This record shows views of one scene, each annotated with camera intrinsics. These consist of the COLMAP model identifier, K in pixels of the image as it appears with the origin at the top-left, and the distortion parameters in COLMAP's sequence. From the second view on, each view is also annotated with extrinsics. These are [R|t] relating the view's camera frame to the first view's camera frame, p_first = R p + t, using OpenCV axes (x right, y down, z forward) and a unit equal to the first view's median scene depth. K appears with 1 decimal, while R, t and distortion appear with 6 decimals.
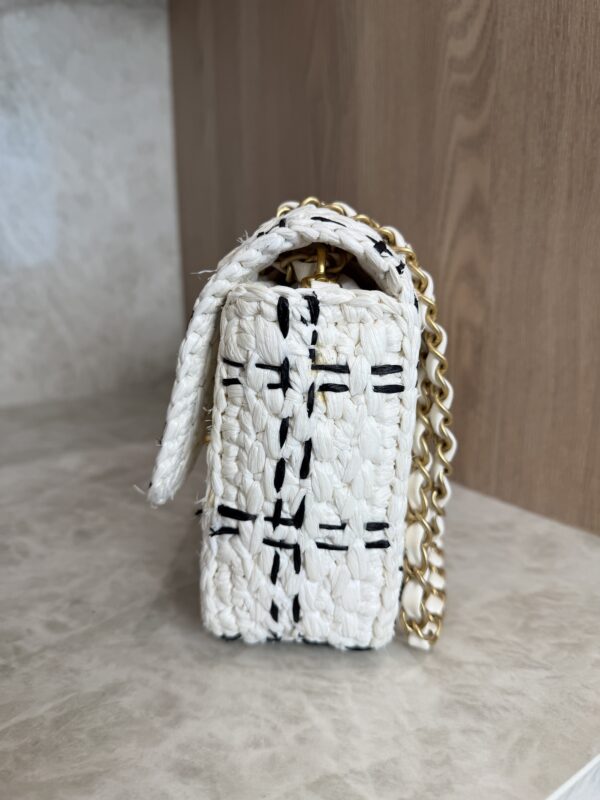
lens RADIAL K [[600.6, 0, 298.7], [0, 600.6, 411.0], [0, 0, 1]] dist [-0.043236, 0.010547]
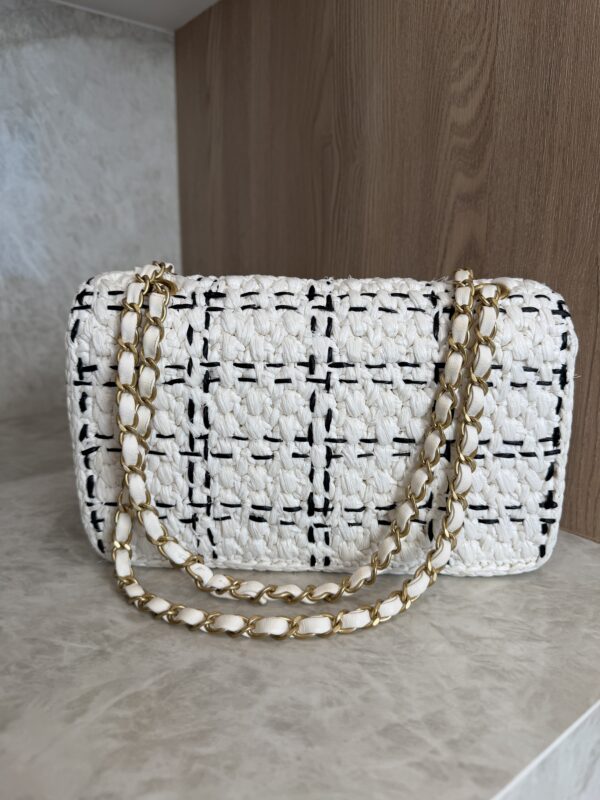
lens RADIAL K [[600.6, 0, 301.4], [0, 600.6, 404.4], [0, 0, 1]] dist [-0.043236, 0.010547]
pose [[0.997461, 0.005834, 0.070980, -0.196877], [-0.004711, 0.999861, -0.015979, -0.042747], [-0.071063, 0.015604, 0.997350, -0.222129]]
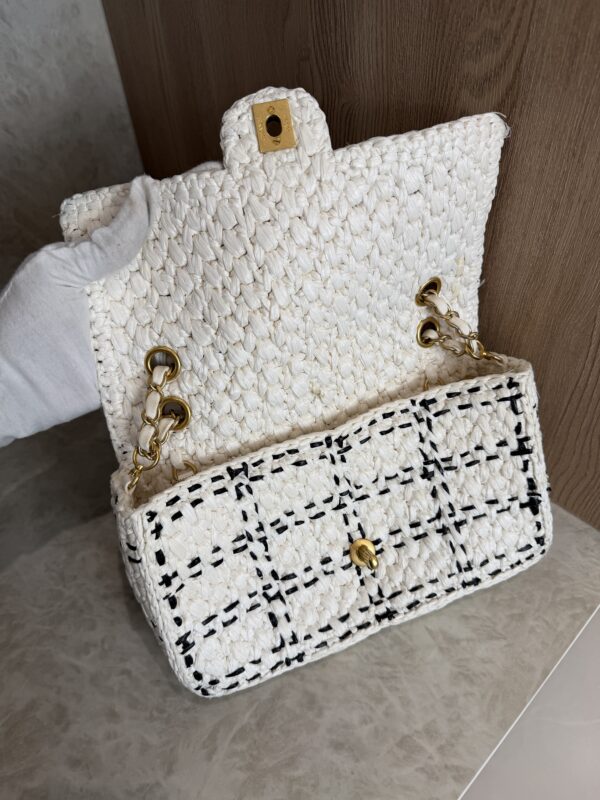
lens RADIAL K [[600.6, 0, 295.5], [0, 600.6, 393.3], [0, 0, 1]] dist [-0.043236, 0.010547]
pose [[0.986629, -0.144226, 0.075903, -0.259539], [0.079562, 0.832679, 0.548011, -1.294957], [-0.142240, -0.534645, 0.833020, -0.035960]]
